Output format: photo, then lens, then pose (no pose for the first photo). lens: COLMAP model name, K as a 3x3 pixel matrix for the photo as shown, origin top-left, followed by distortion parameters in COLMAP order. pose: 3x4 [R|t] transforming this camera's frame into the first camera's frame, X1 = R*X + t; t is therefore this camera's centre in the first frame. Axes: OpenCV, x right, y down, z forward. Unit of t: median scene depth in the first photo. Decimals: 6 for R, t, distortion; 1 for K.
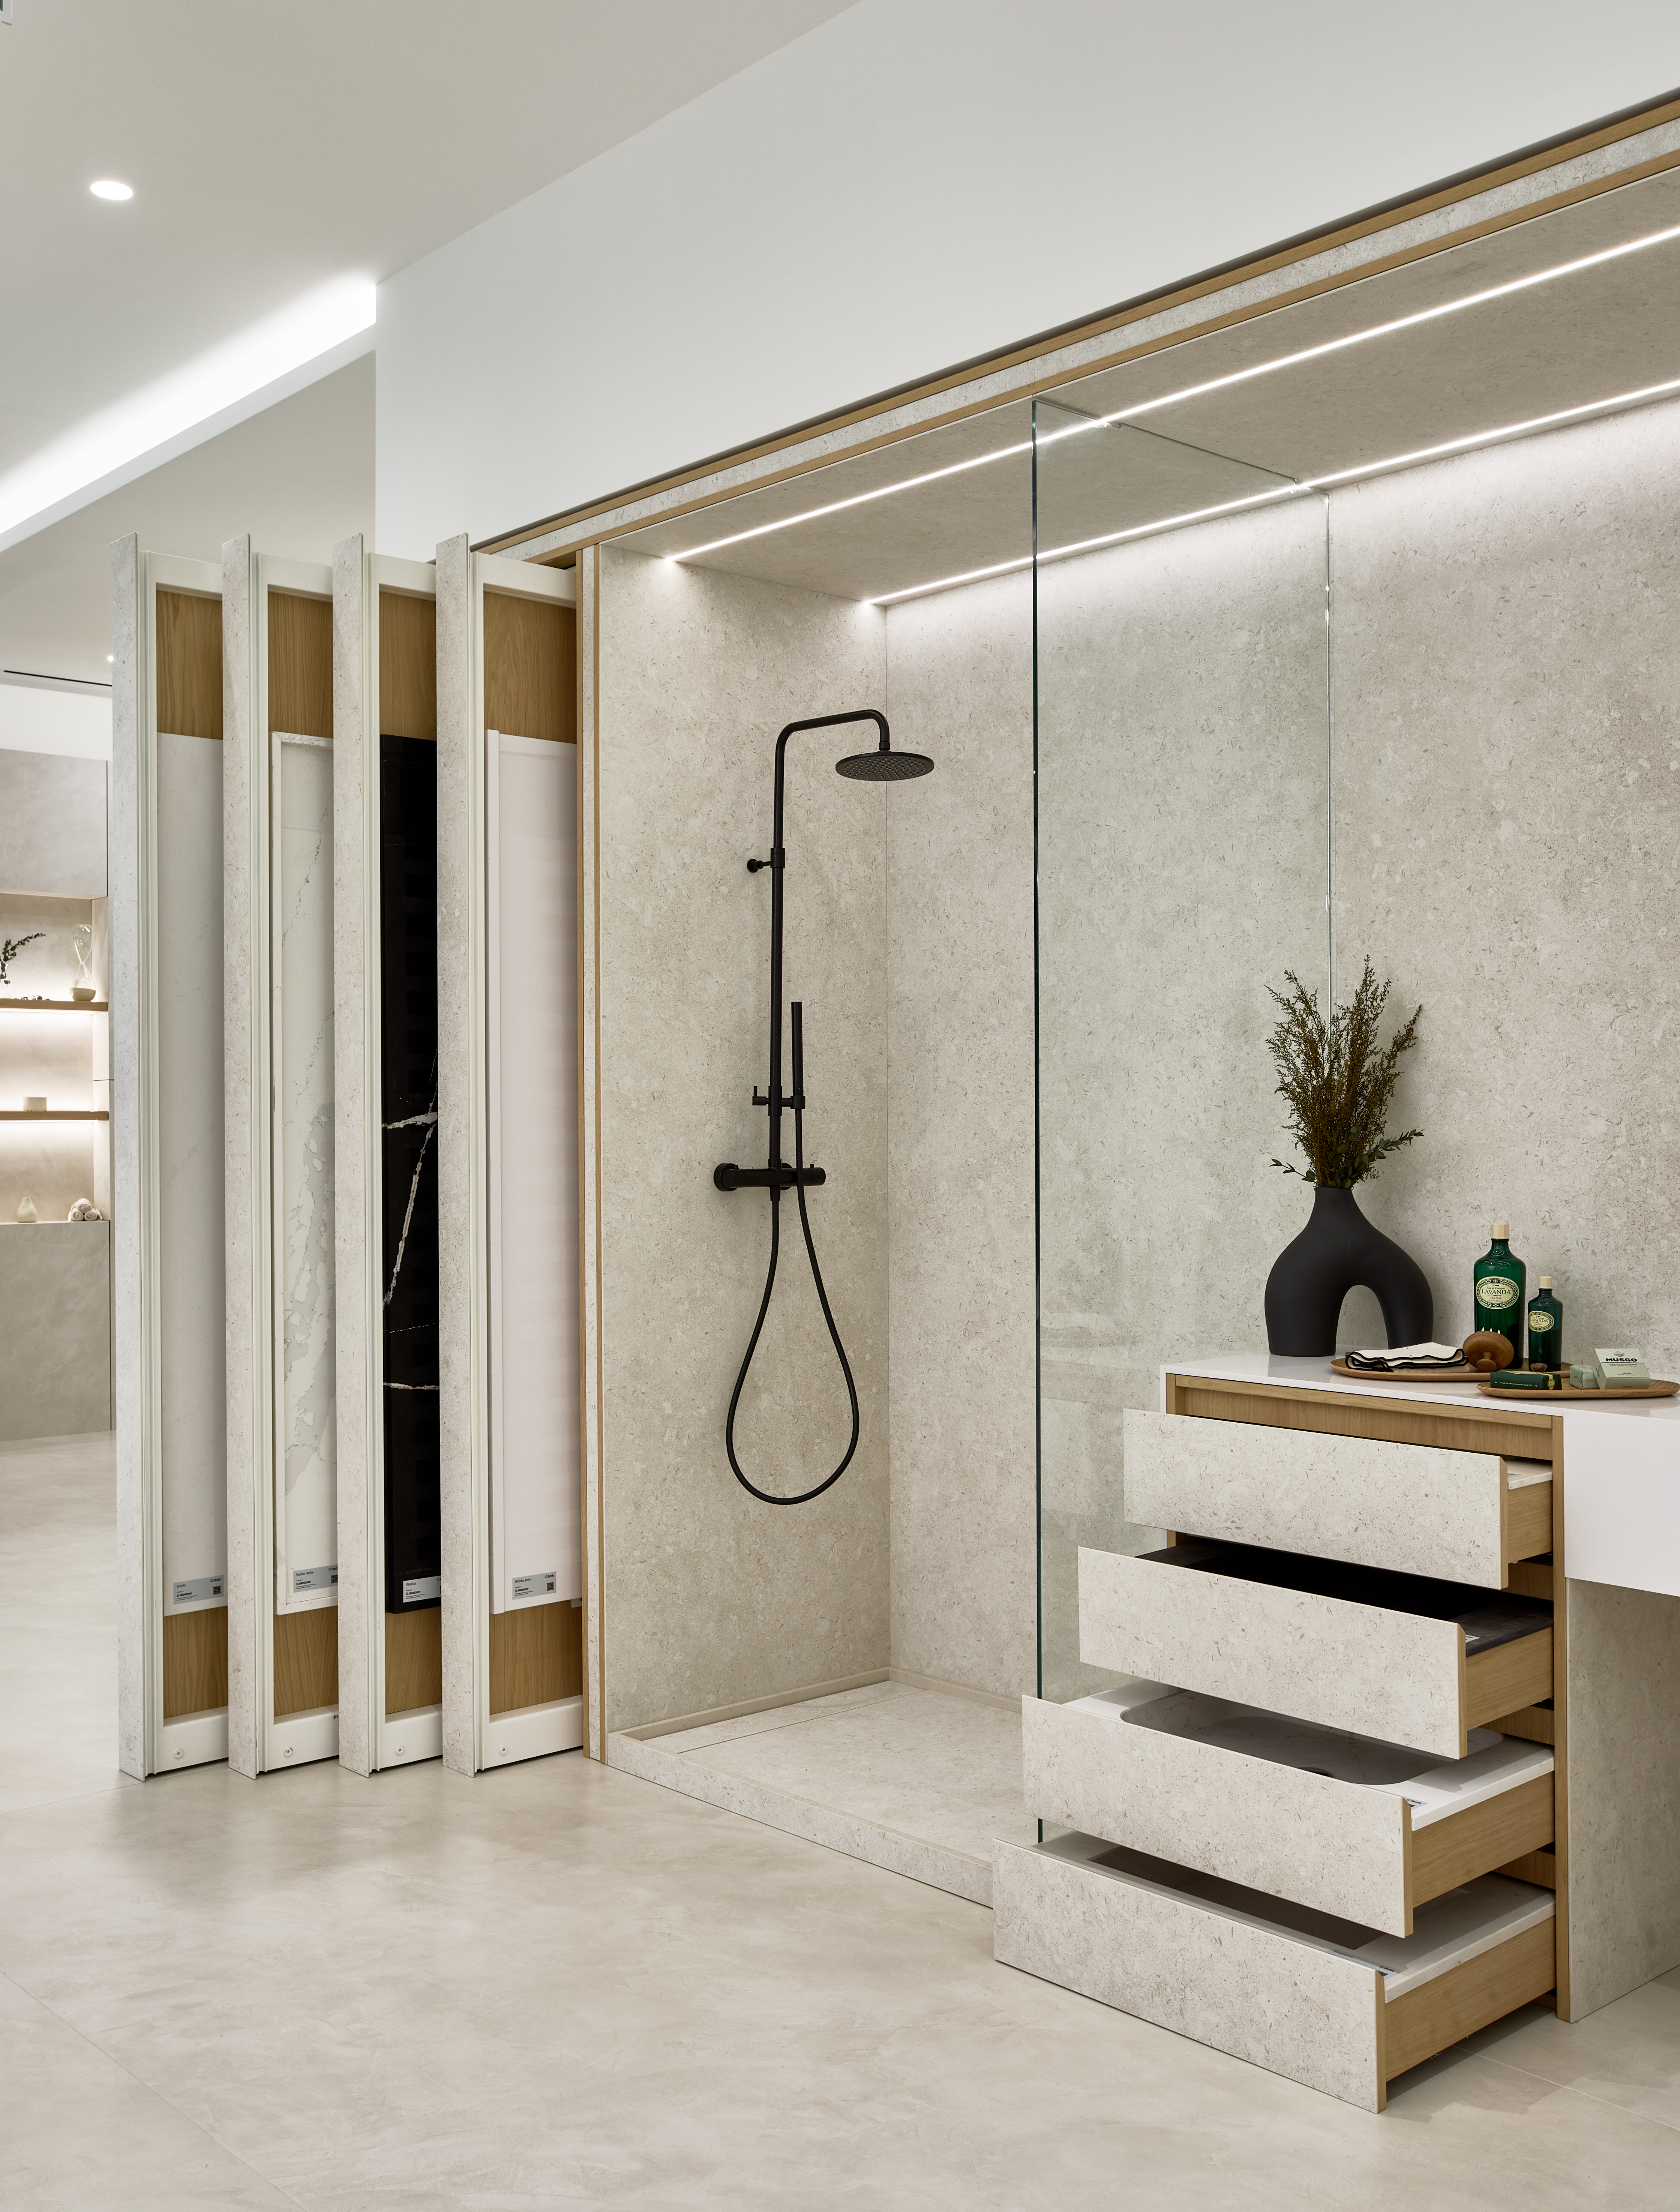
lens RADIAL K [[2090.1, 0, 840.0], [0, 2090.1, 1106.0], [0, 0, 1]] dist [-0.035766, 0.153018]
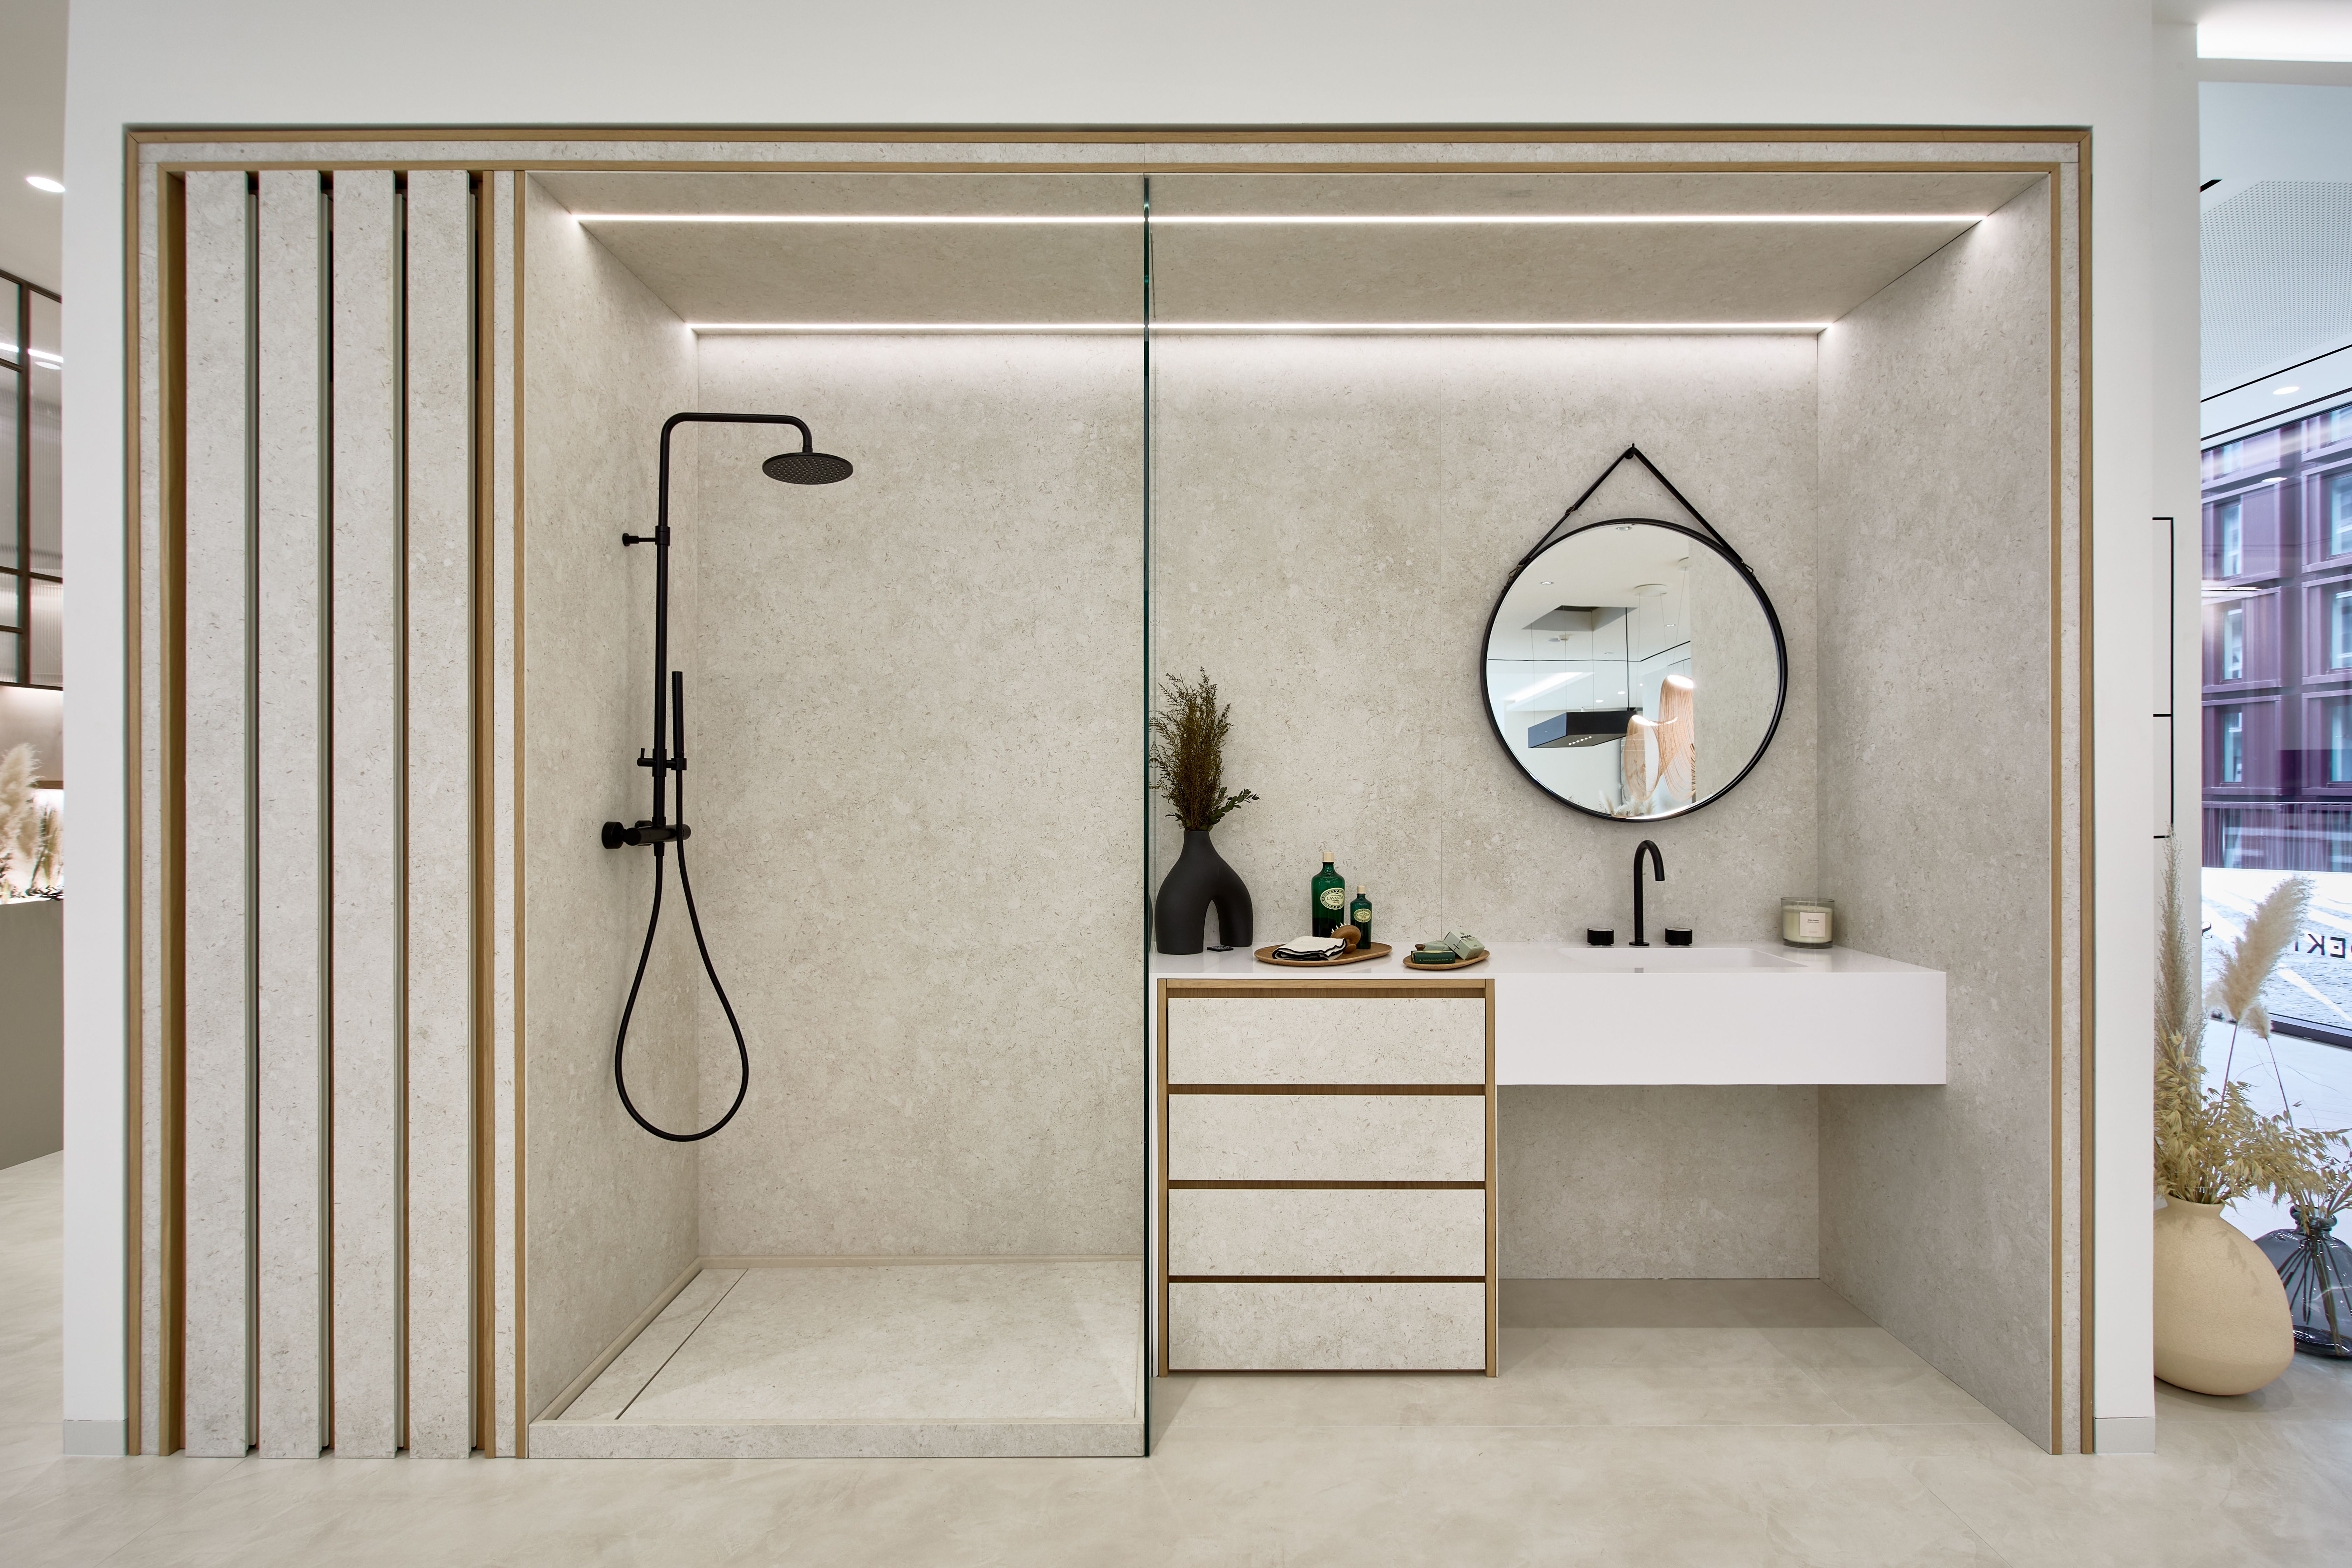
lens RADIAL K [[1137.8, 0, 1176.0], [0, 1137.8, 779.2], [0, 0, 1]] dist [-0.002208, 0.001266]
pose [[0.676933, 0.007048, 0.736011, -0.293022], [-0.007667, 0.999967, -0.002525, 0.005708], [-0.736005, -0.003934, 0.676965, 0.430731]]
